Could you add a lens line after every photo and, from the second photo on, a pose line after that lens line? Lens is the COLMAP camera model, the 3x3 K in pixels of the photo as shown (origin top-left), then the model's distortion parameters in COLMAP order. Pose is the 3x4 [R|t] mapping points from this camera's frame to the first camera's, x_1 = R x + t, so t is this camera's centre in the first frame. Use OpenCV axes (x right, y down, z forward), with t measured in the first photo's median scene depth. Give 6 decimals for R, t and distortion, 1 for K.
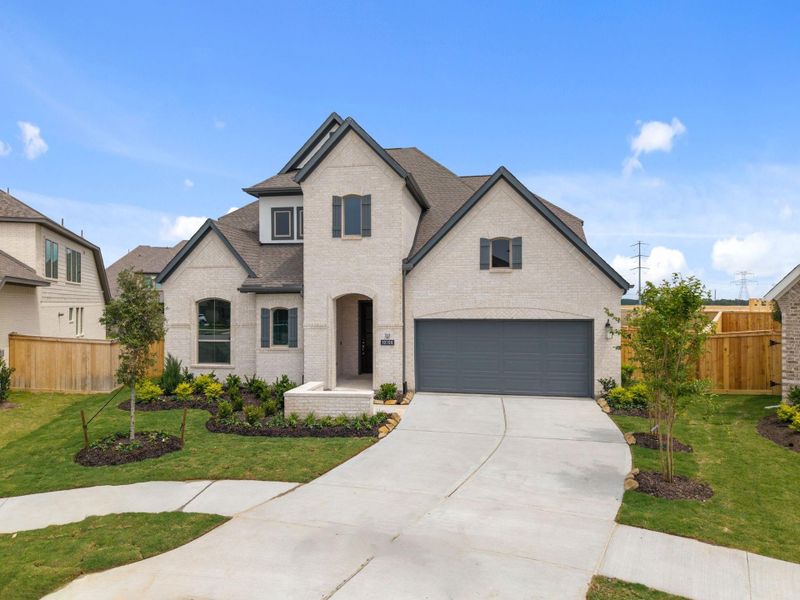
lens RADIAL K [[564.3, 0, 396.5], [0, 564.3, 299.9], [0, 0, 1]] dist [0.002988, -0.002078]
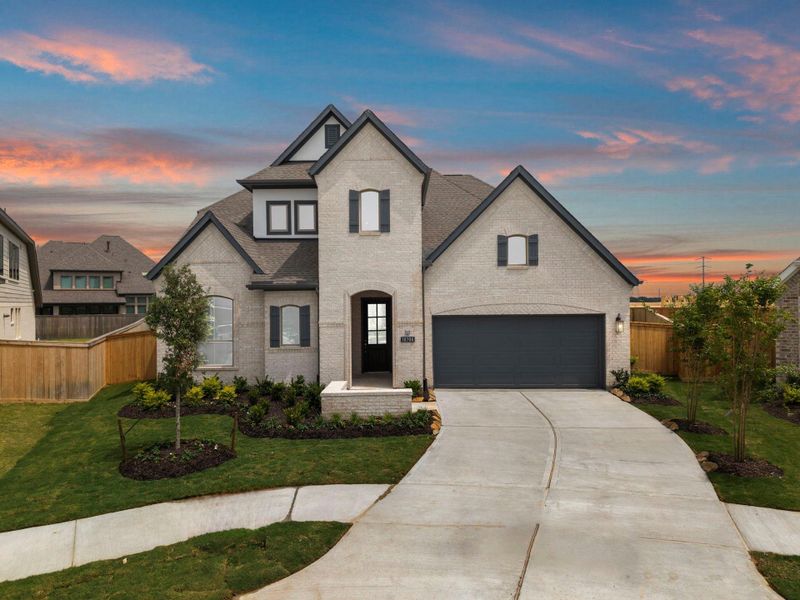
lens RADIAL K [[564.3, 0, 399.2], [0, 564.3, 300.5], [0, 0, 1]] dist [0.002988, -0.002078]
pose [[0.986124, -0.006214, 0.165895, -0.202635], [0.005802, 0.999979, 0.002968, 0.004131], [-0.165910, -0.001964, 0.986139, 0.027832]]
